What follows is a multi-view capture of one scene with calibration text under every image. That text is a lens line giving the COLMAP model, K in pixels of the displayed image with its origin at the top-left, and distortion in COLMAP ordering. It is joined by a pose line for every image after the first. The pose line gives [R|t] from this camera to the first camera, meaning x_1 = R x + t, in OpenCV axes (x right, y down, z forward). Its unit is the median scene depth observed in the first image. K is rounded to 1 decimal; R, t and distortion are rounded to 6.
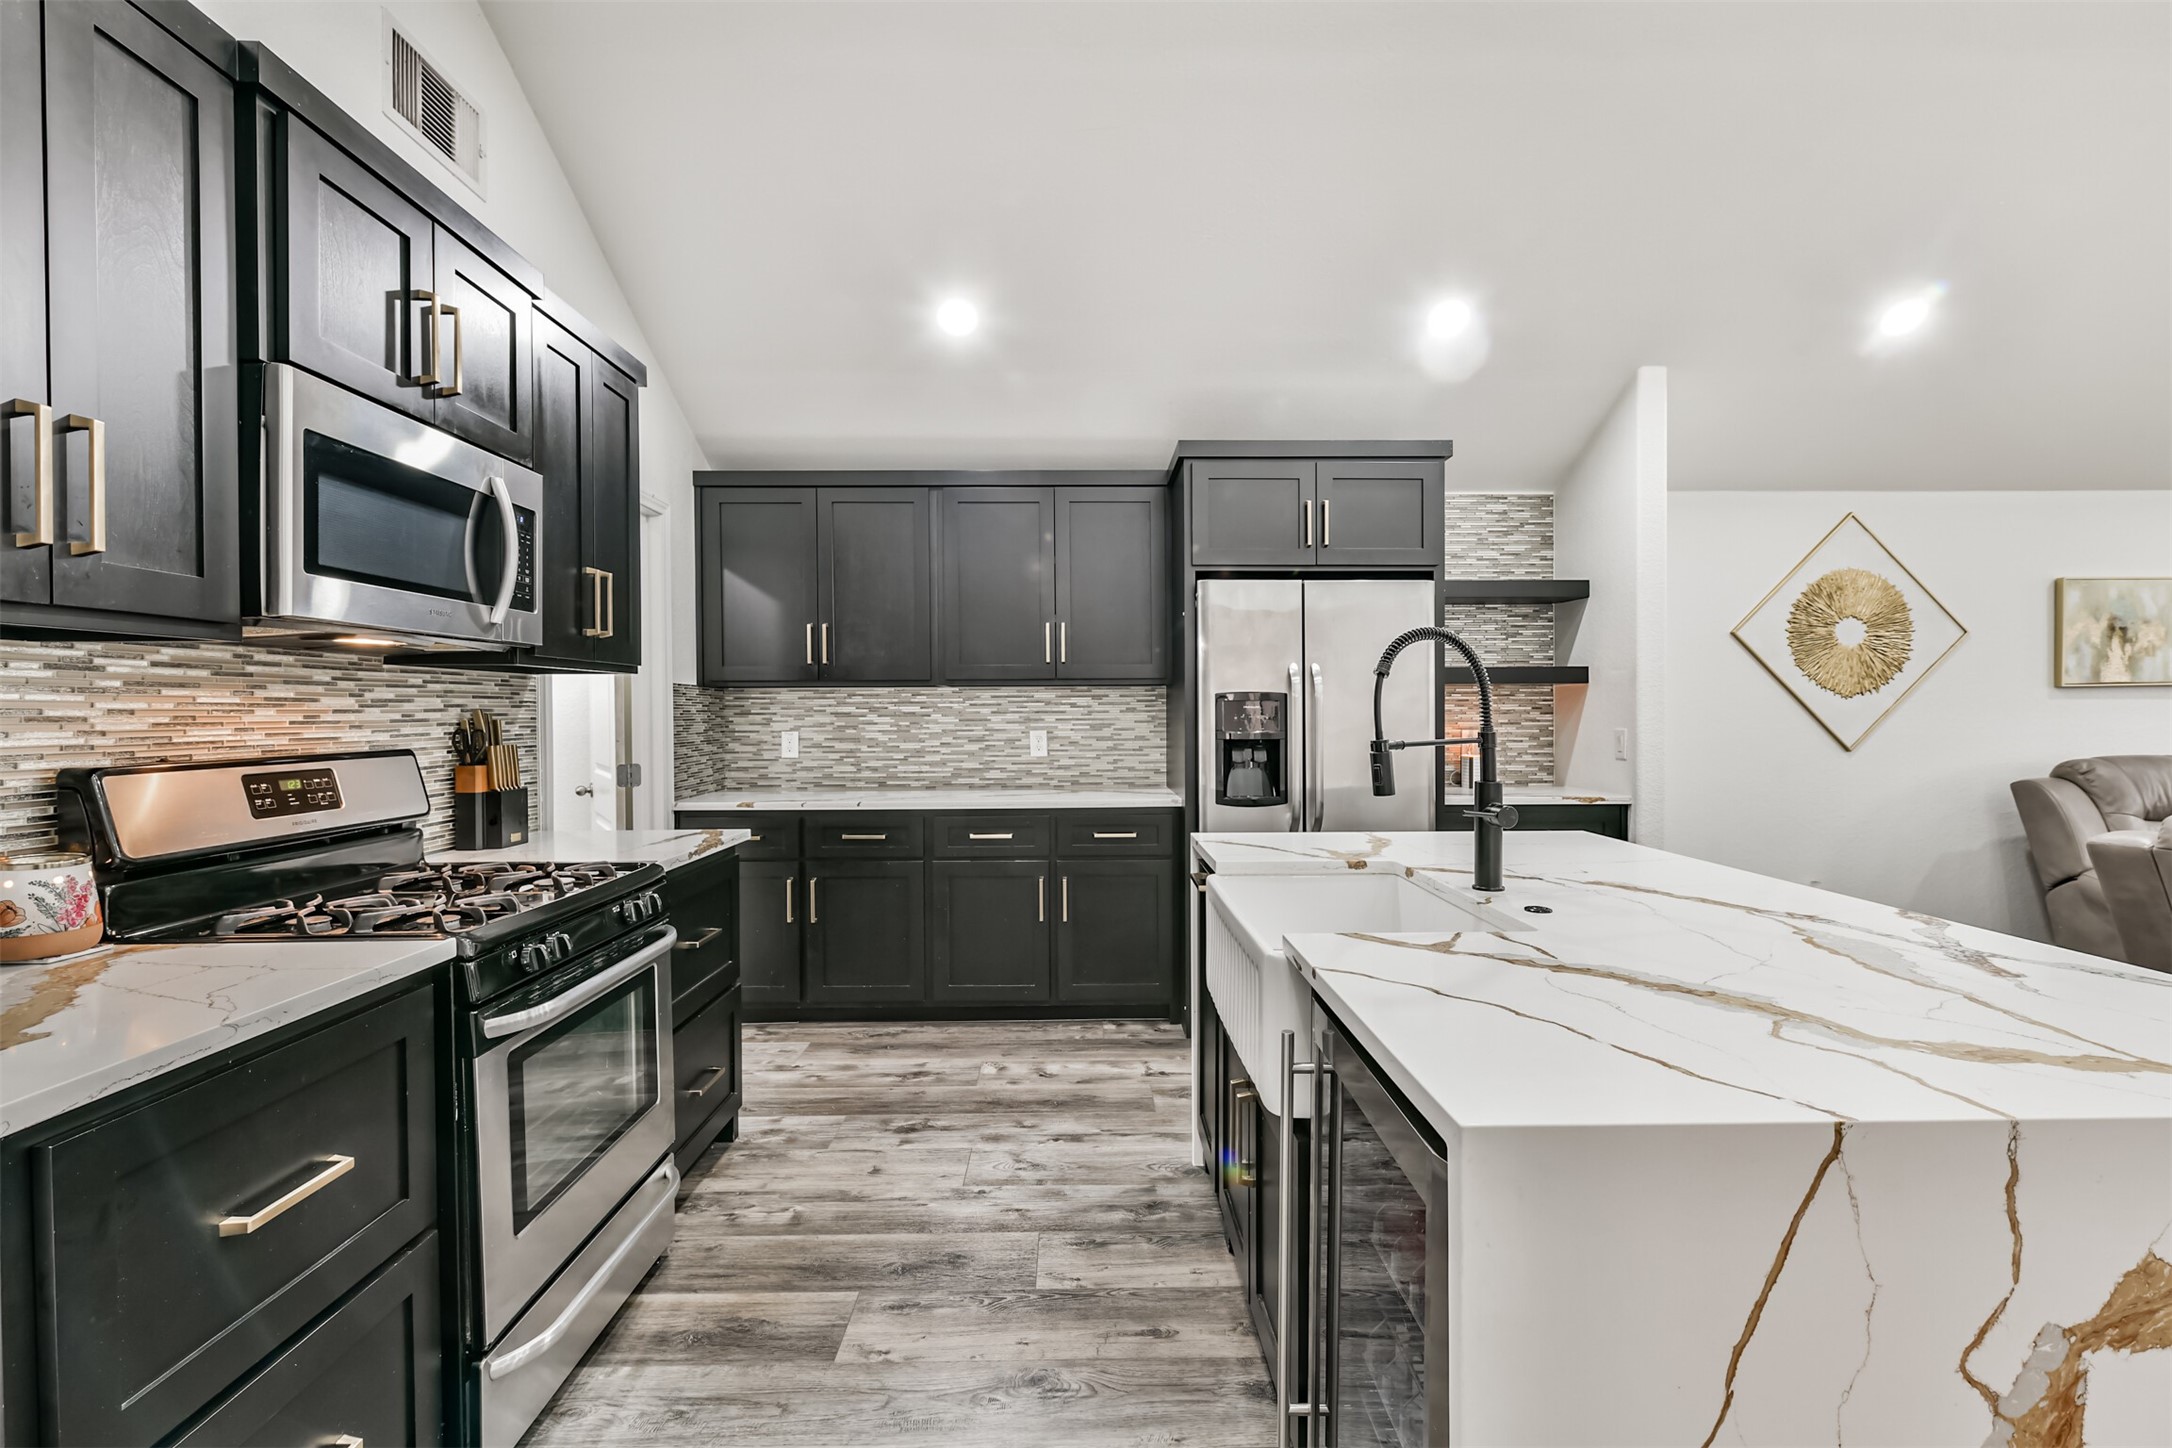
lens RADIAL K [[978.4, 0, 1089.7], [0, 978.4, 741.1], [0, 0, 1]] dist [-0.003977, -0.000322]
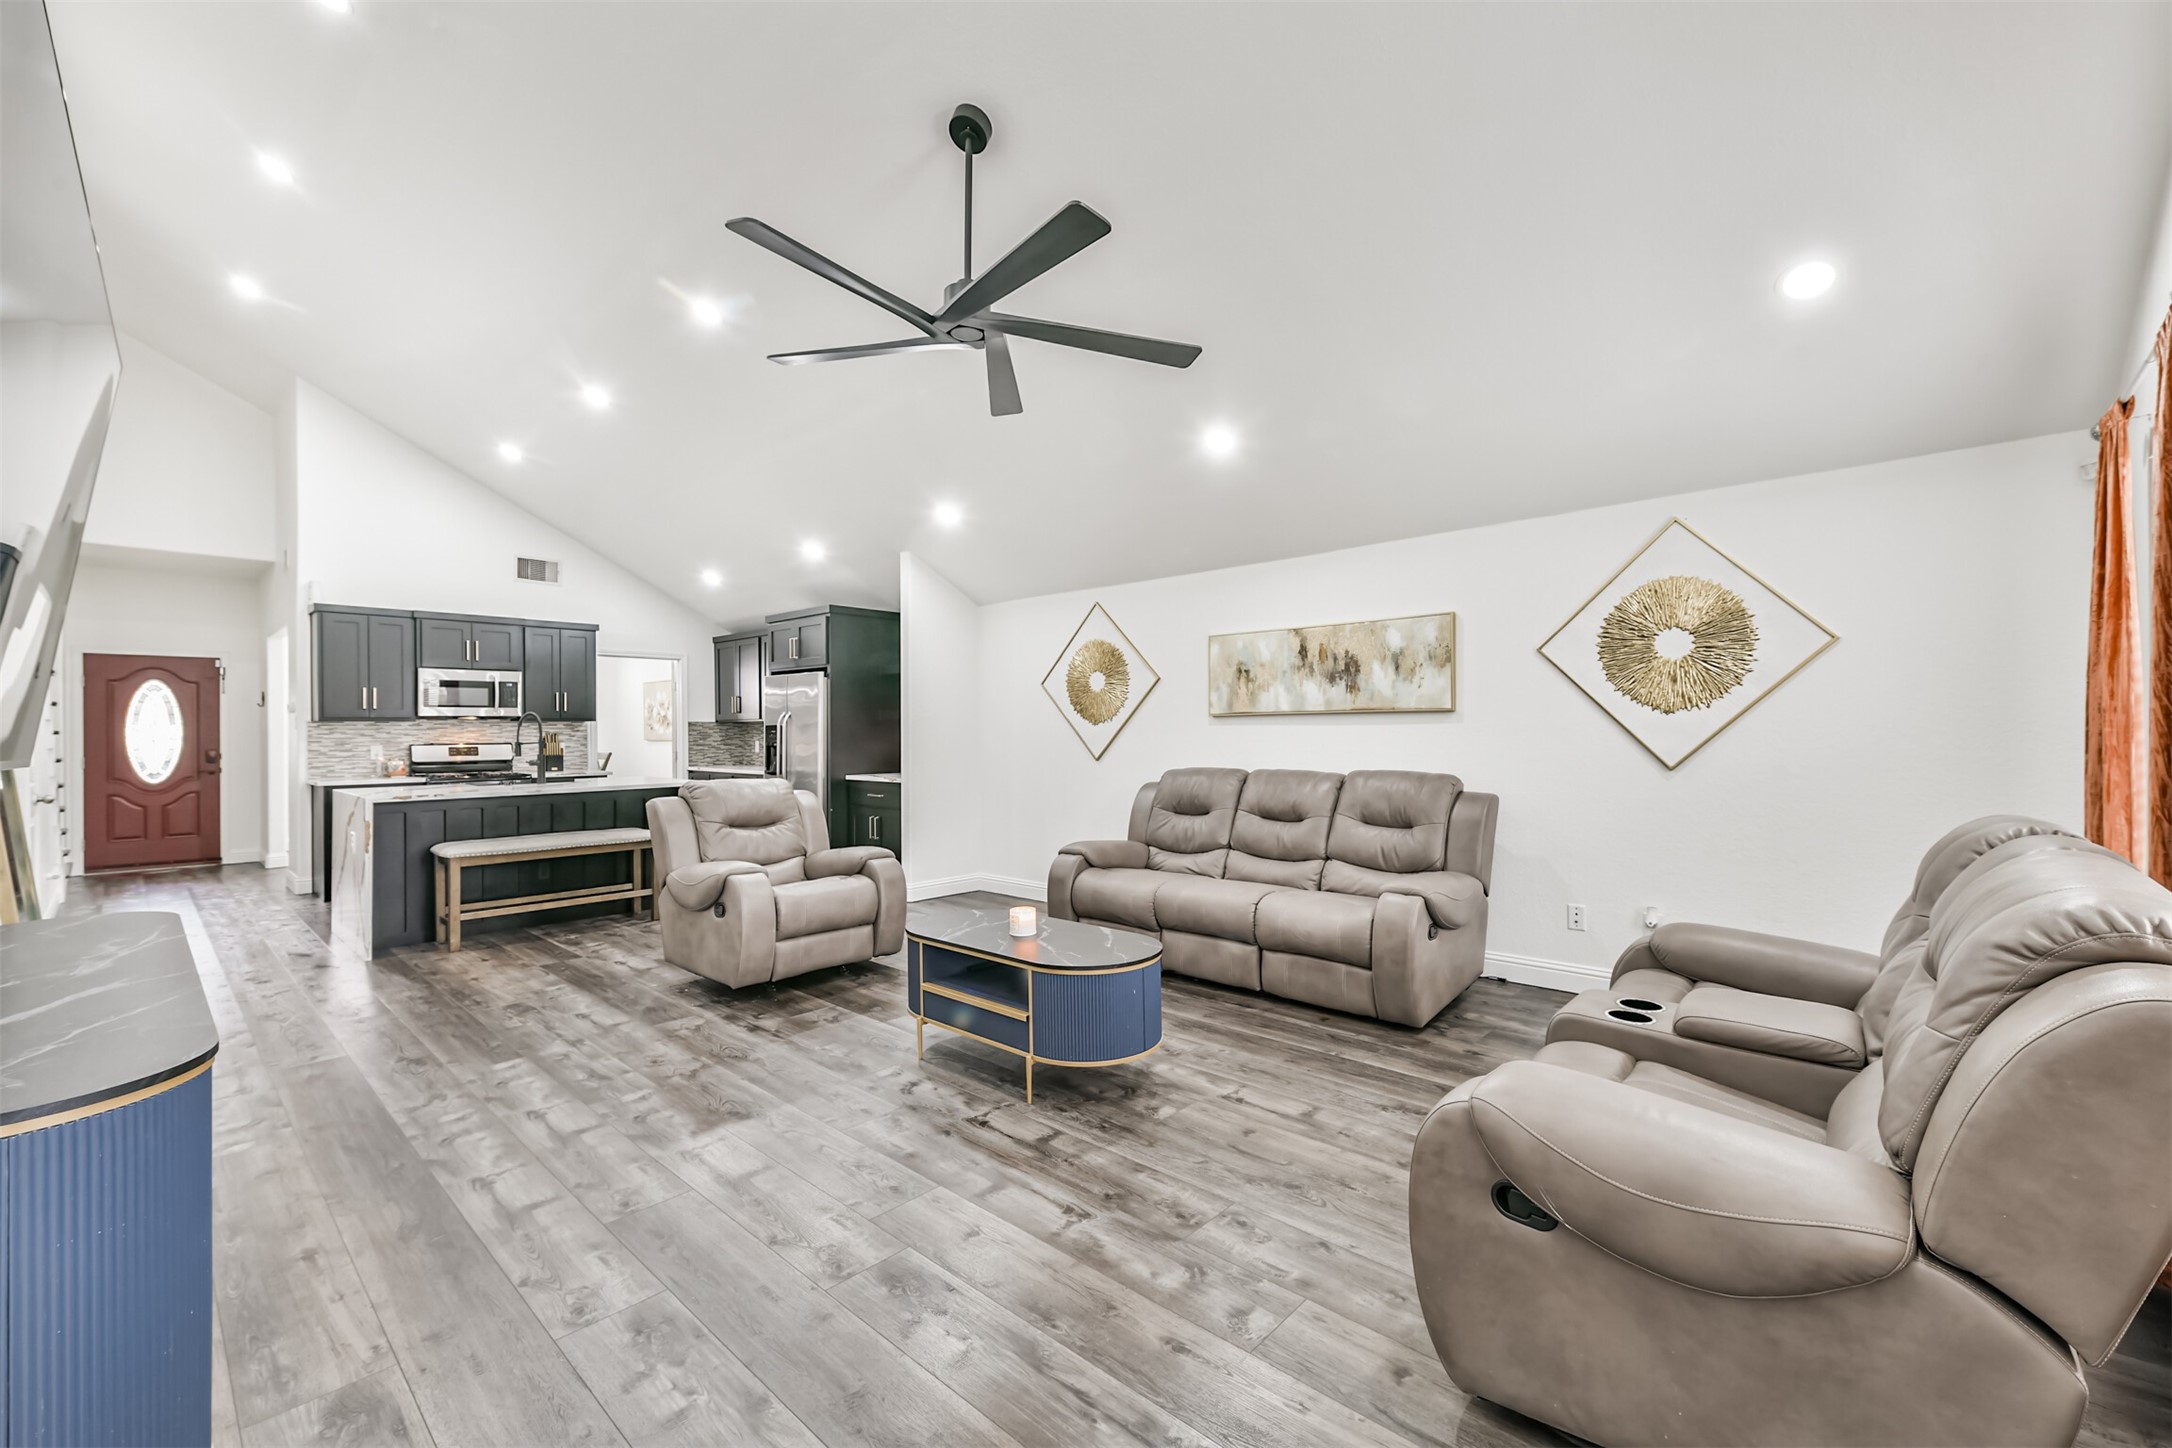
lens RADIAL K [[881.3, 0, 1094.4], [0, 881.3, 731.2], [0, 0, 1]] dist [-0.004181, -0.000114]
pose [[0.729293, 0.004659, -0.684186, 1.718812], [-0.014485, 0.999858, -0.008631, -0.021433], [0.684048, 0.016205, 0.729257, -0.001350]]
